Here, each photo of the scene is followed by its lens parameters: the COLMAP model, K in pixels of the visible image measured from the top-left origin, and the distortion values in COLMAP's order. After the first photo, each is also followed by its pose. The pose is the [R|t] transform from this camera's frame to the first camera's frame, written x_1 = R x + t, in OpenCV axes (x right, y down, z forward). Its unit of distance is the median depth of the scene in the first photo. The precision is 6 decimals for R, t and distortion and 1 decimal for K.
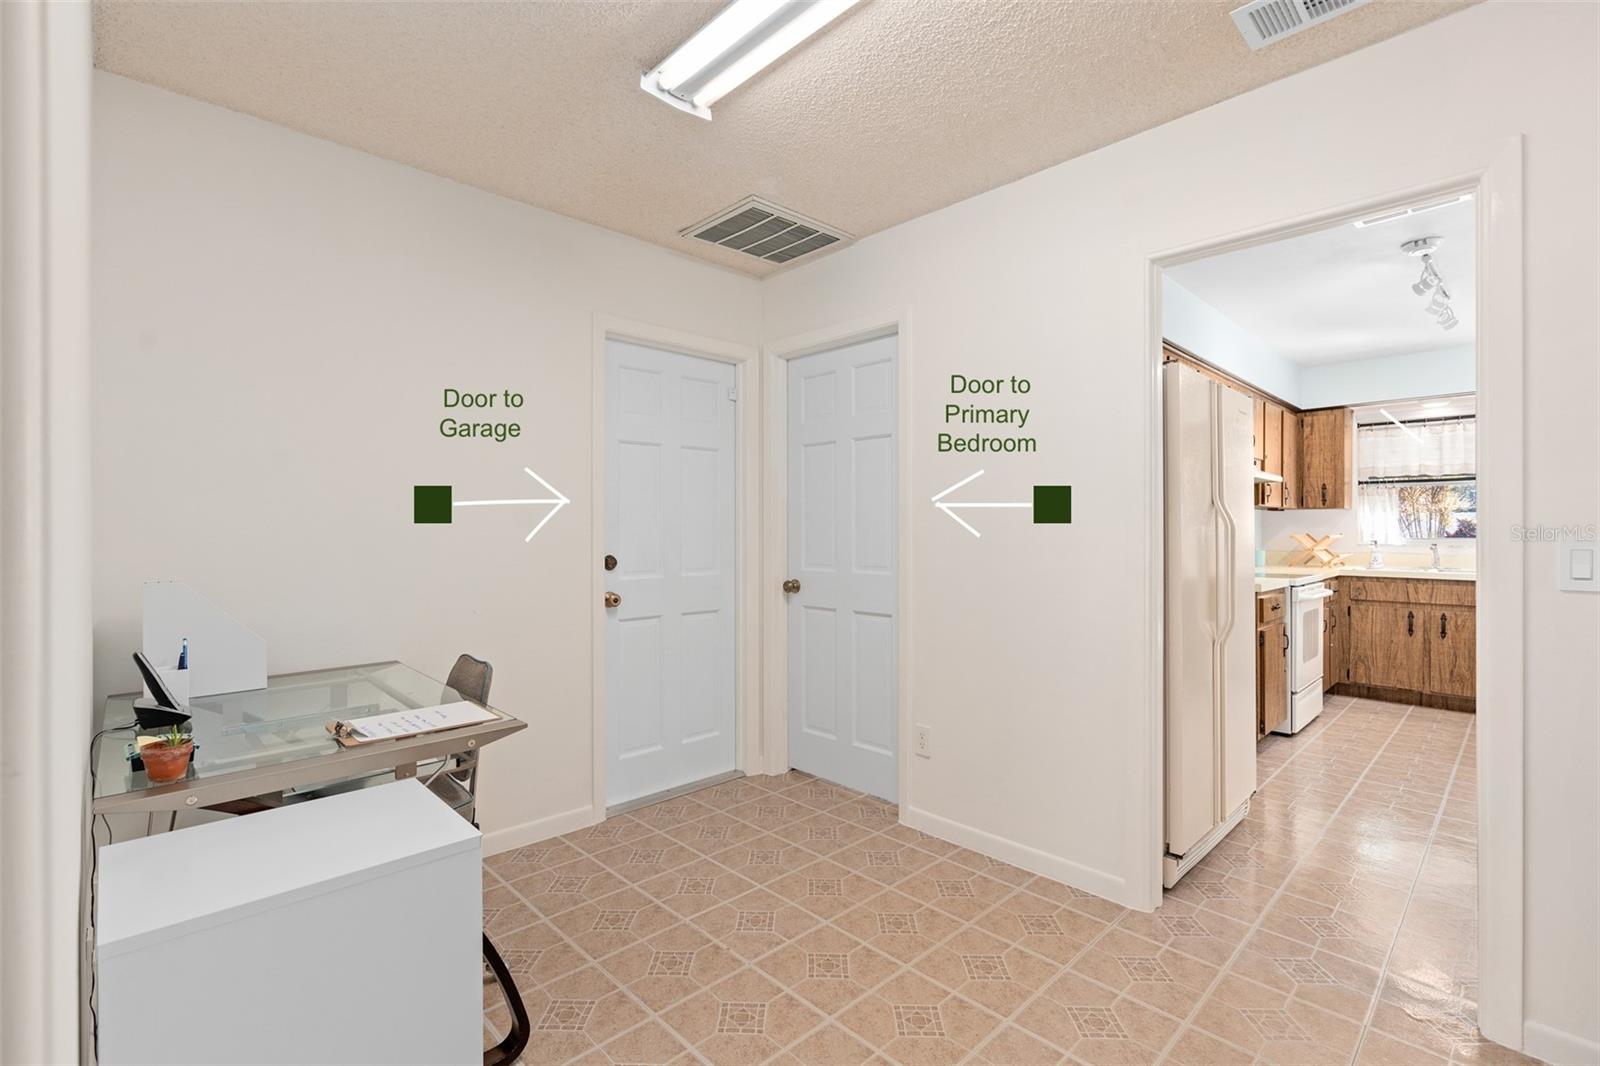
lens RADIAL K [[714.9, 0, 800.3], [0, 714.9, 529.3], [0, 0, 1]] dist [-0.001138, 0.000040]
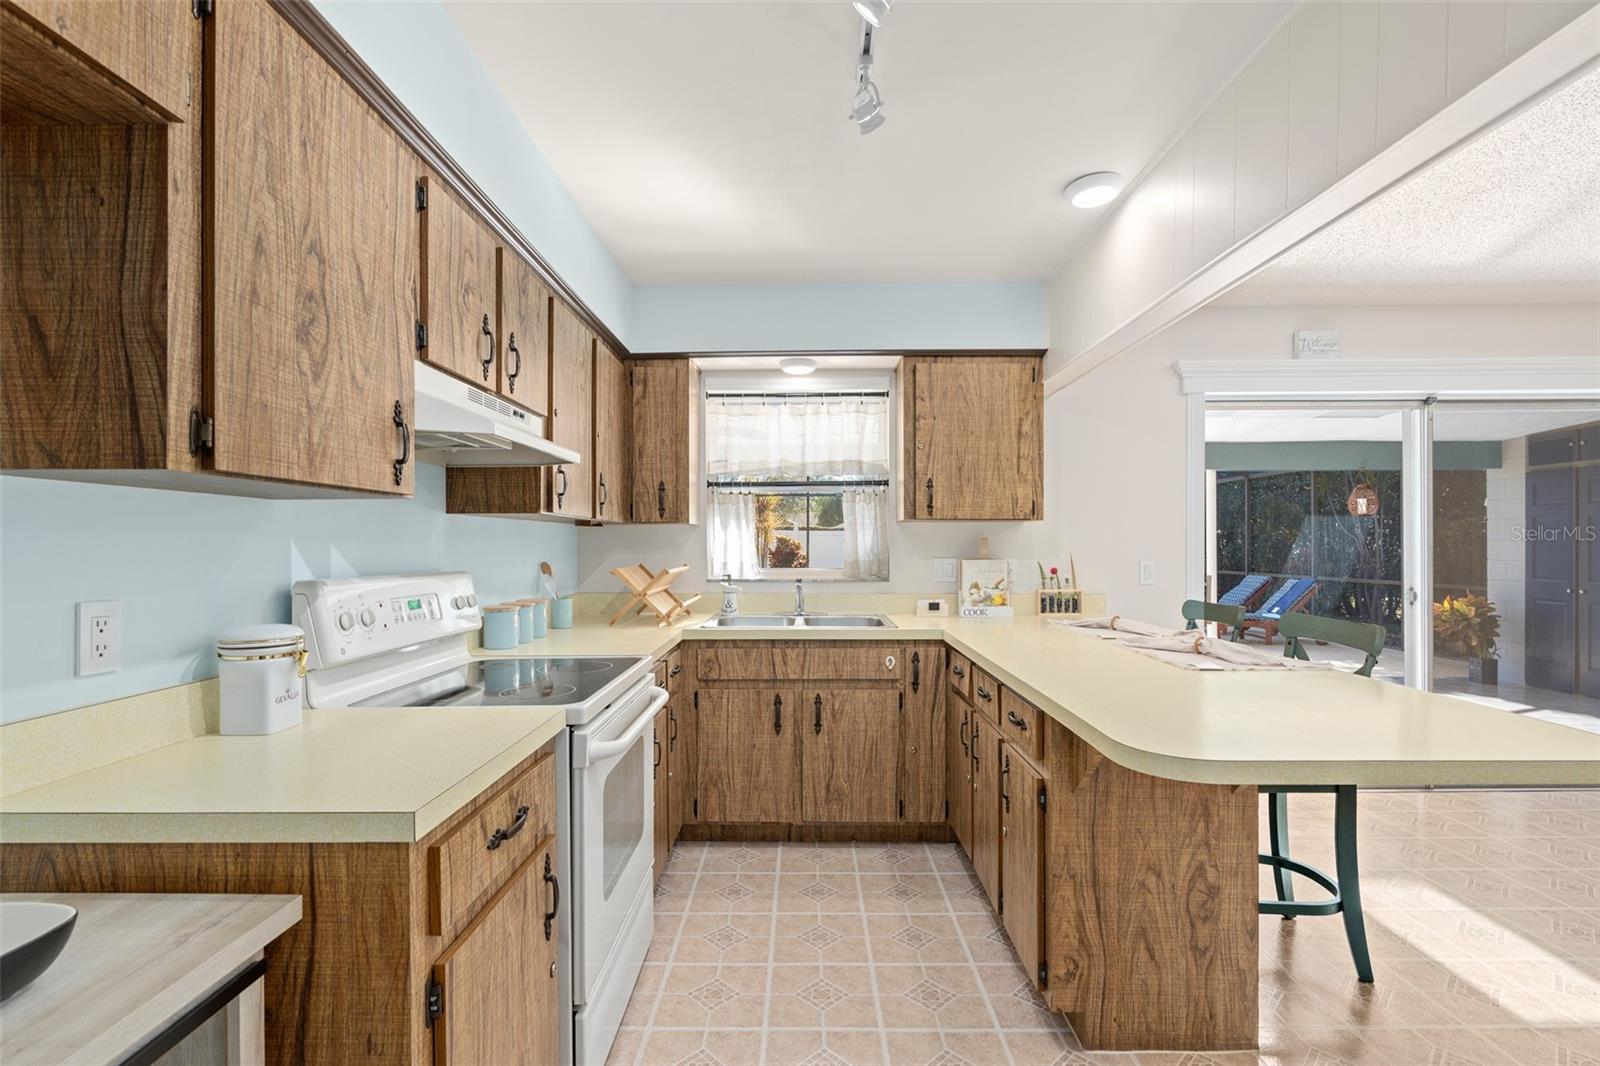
lens RADIAL K [[712.7, 0, 804.2], [0, 712.7, 542.2], [0, 0, 1]] dist [-0.000358, 0.000224]
pose [[0.694316, -0.002236, 0.719667, 0.414149], [0.003844, 0.999992, -0.000601, -0.013105], [-0.719660, 0.003184, 0.694319, 0.536315]]
